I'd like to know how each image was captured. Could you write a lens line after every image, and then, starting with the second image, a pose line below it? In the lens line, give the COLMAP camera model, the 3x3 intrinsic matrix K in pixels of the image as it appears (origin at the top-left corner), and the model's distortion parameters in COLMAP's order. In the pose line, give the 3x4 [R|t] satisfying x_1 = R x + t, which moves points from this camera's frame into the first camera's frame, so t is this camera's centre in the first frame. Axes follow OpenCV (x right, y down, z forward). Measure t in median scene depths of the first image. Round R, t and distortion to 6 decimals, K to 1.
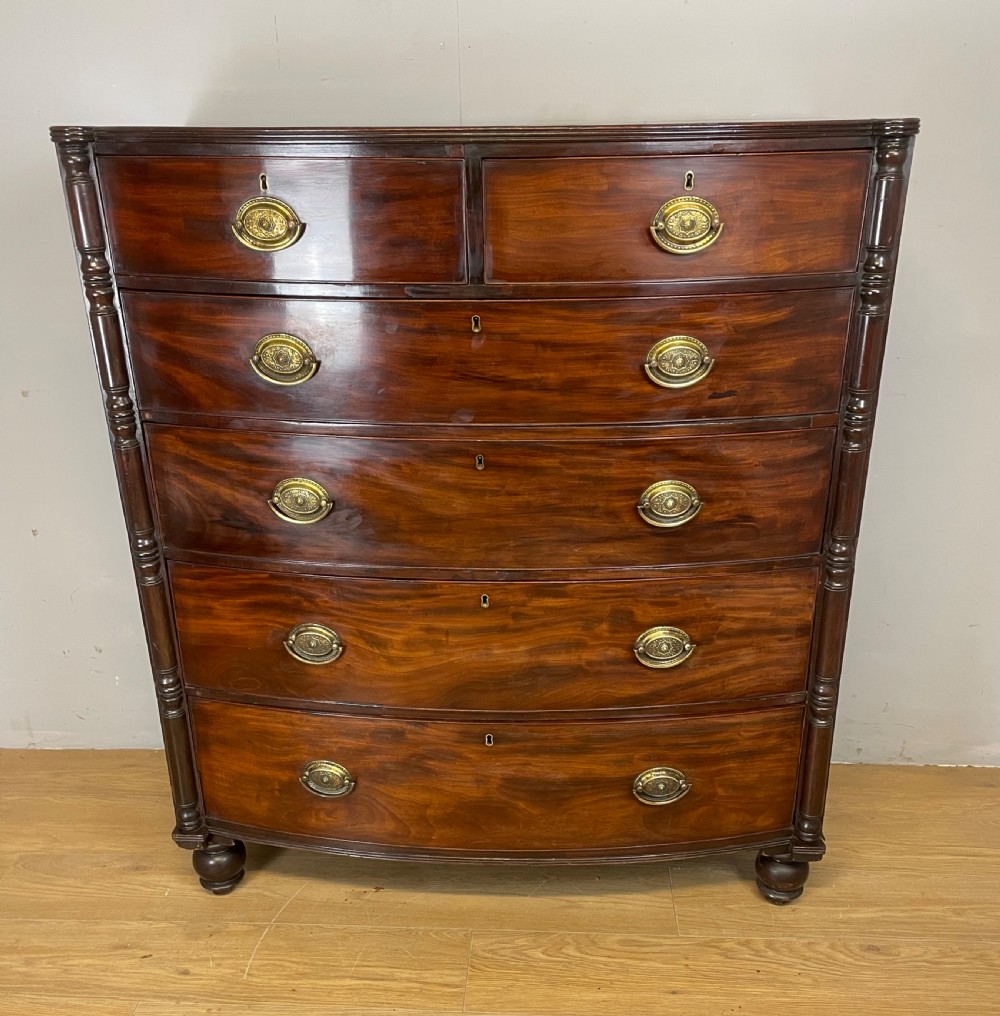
lens RADIAL K [[1061.4, 0, 500.4], [0, 1061.4, 599.0], [0, 0, 1]] dist [0.048915, 0.000000]
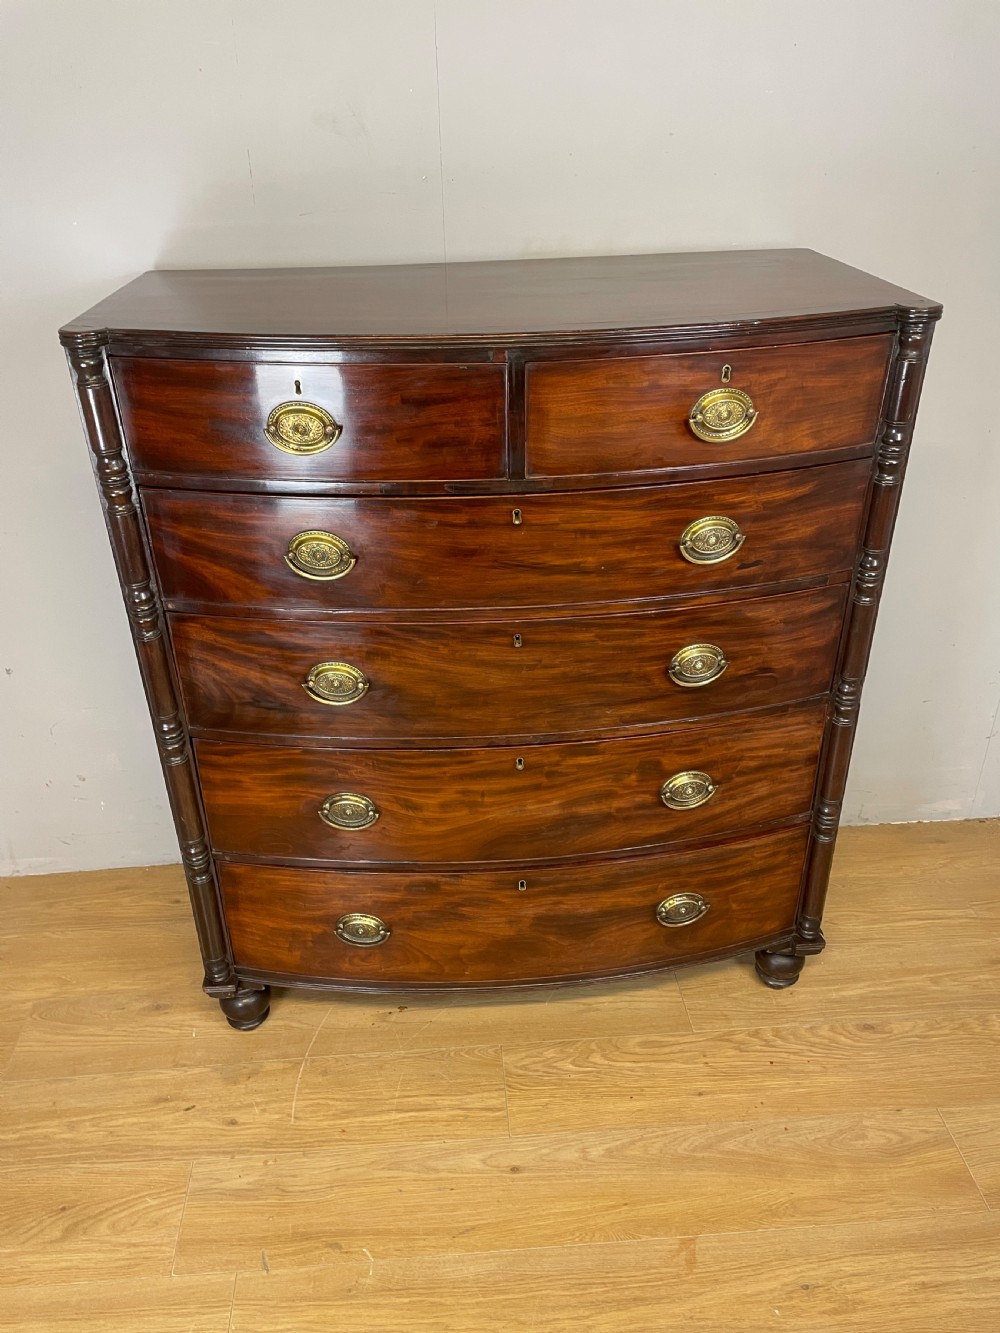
lens RADIAL K [[1022.6, 0, 489.6], [0, 1022.6, 655.1], [0, 0, 1]] dist [0.088697, -0.117957]
pose [[0.992109, -0.064550, 0.107486, -0.140650], [0.054647, 0.994196, 0.092668, -0.192112], [-0.112844, -0.086063, 0.989879, 0.031368]]
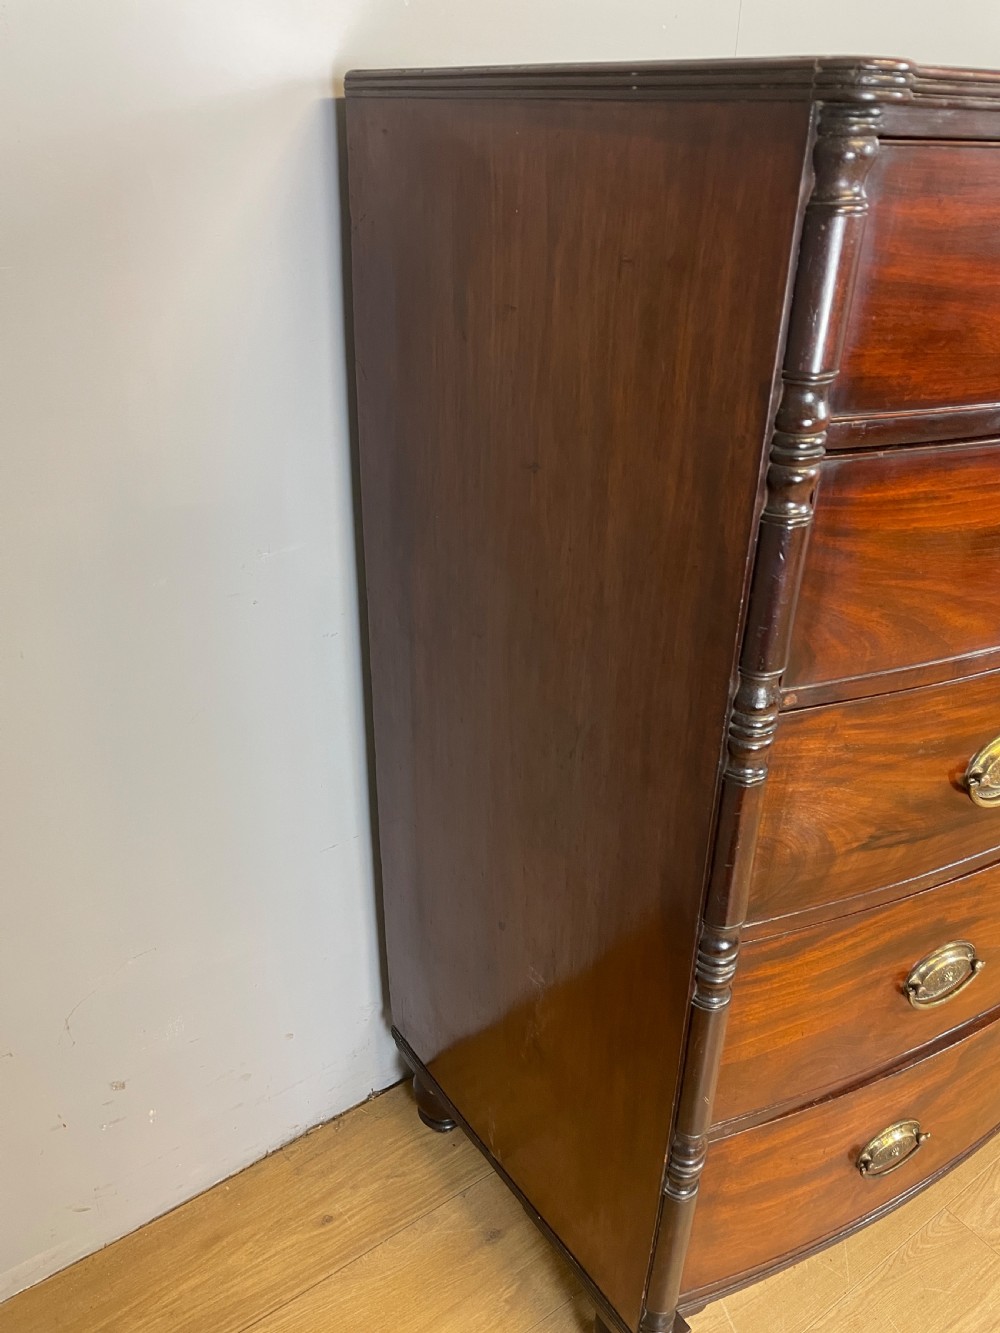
lens RADIAL K [[1022.6, 0, 497.1], [0, 1022.6, 653.0], [0, 0, 1]] dist [0.088697, -0.117957]
pose [[0.782239, -0.269140, 0.561841, -0.663252], [0.219498, 0.963100, 0.155754, -0.283139], [-0.583029, 0.001487, 0.812450, 0.682287]]
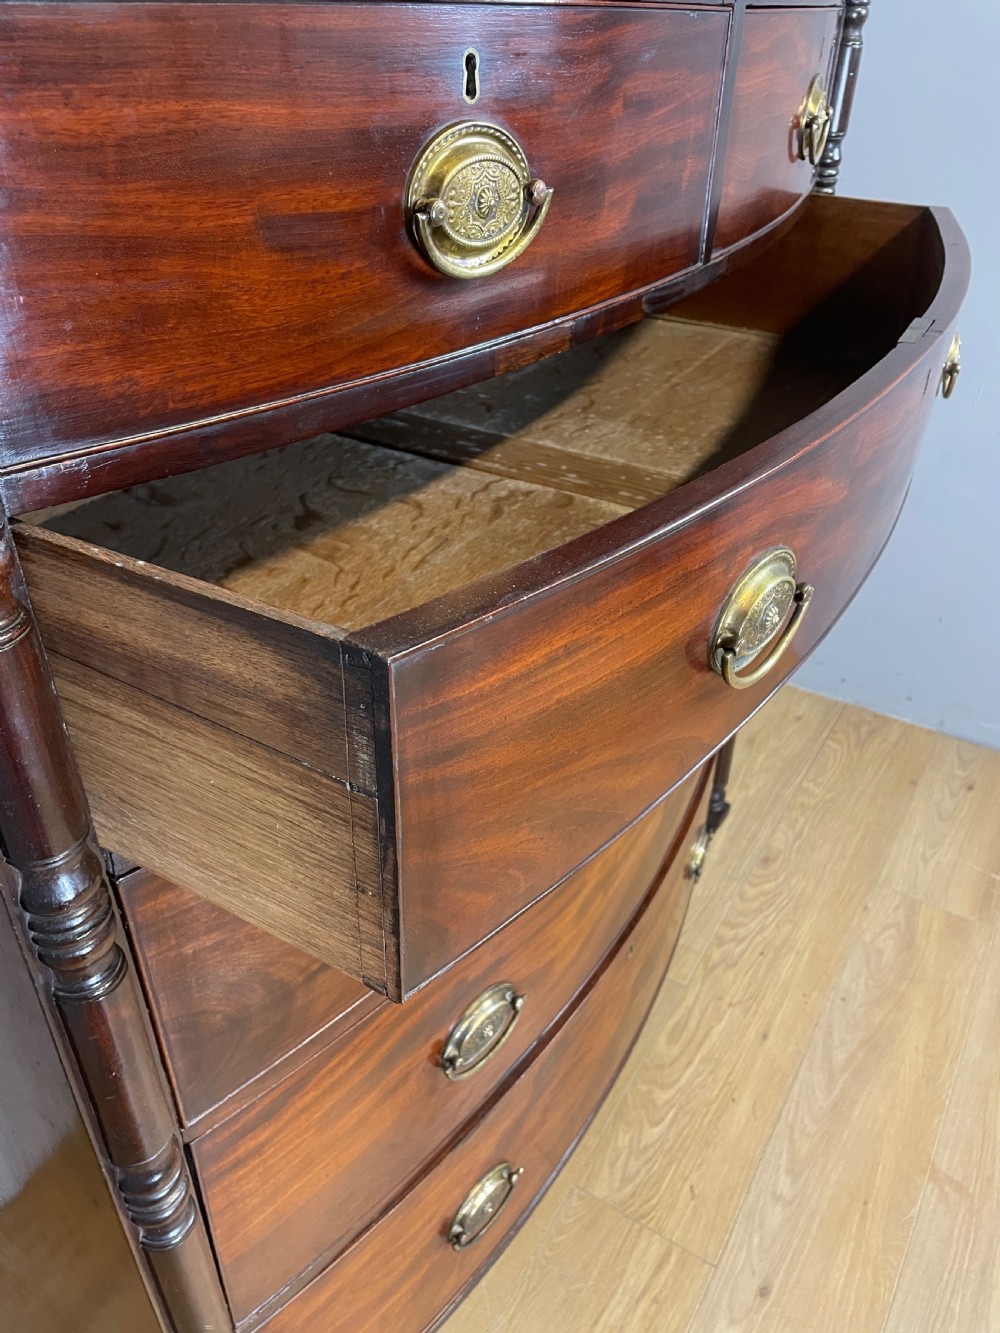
lens RADIAL K [[1022.6, 0, 504.7], [0, 1022.6, 656.0], [0, 0, 1]] dist [0.088697, -0.117957]
pose [[0.470991, -0.457566, 0.754189, -0.472745], [0.336110, 0.883549, 0.326147, -0.281245], [-0.815596, 0.099879, 0.569936, 0.700372]]
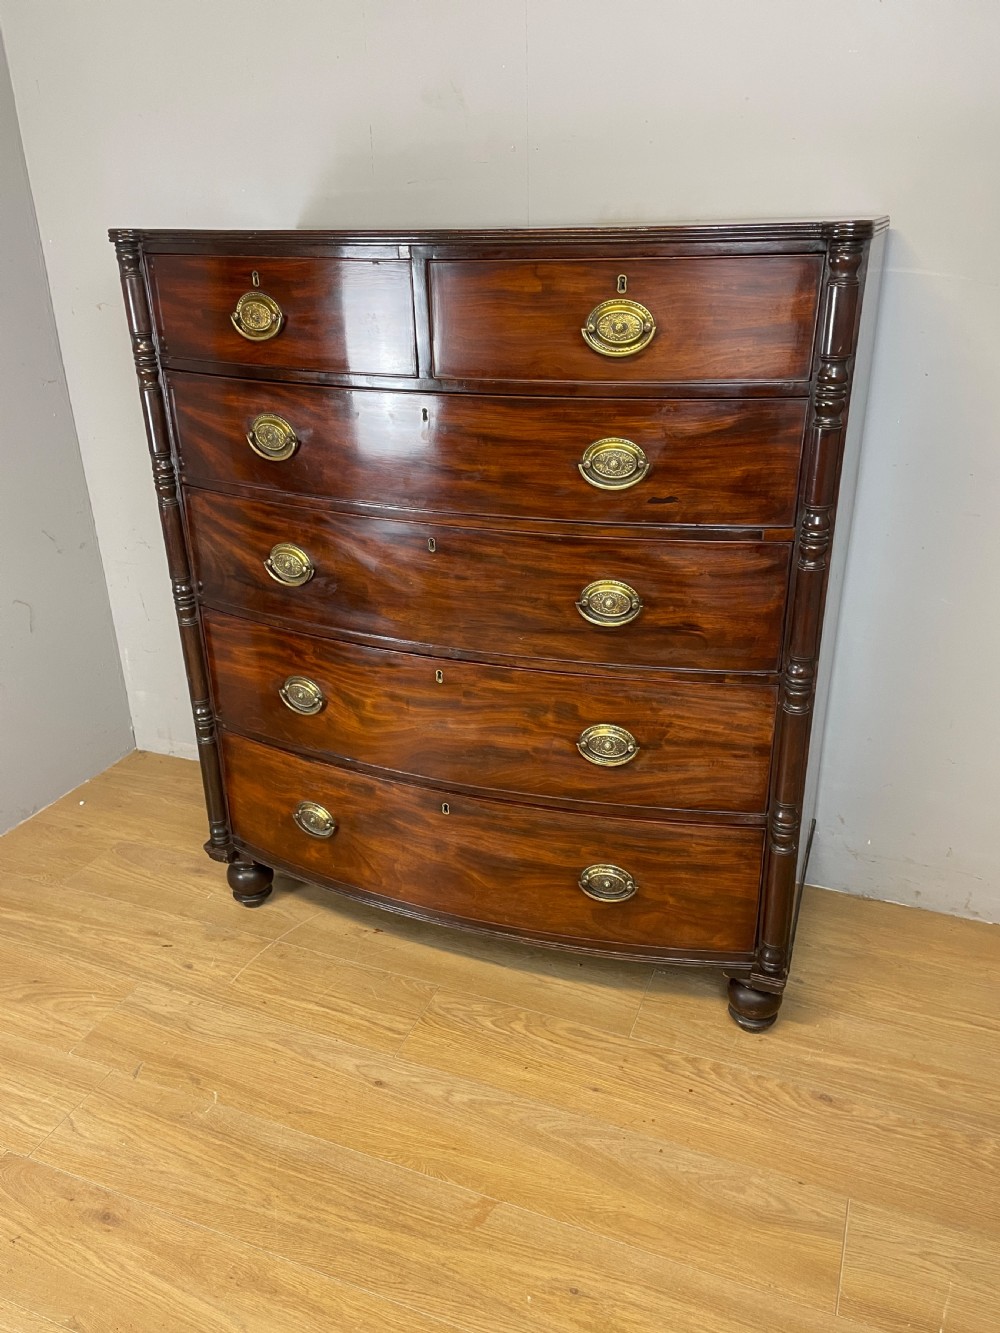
lens RADIAL K [[1025.8, 0, 493.8], [0, 1025.8, 669.2], [0, 0, 1]] dist [0.071176, -0.066847]
pose [[0.945955, 0.126760, -0.298497, 0.333443], [-0.126792, 0.991741, 0.019341, -0.031250], [0.298483, 0.019552, 0.954215, 0.040779]]
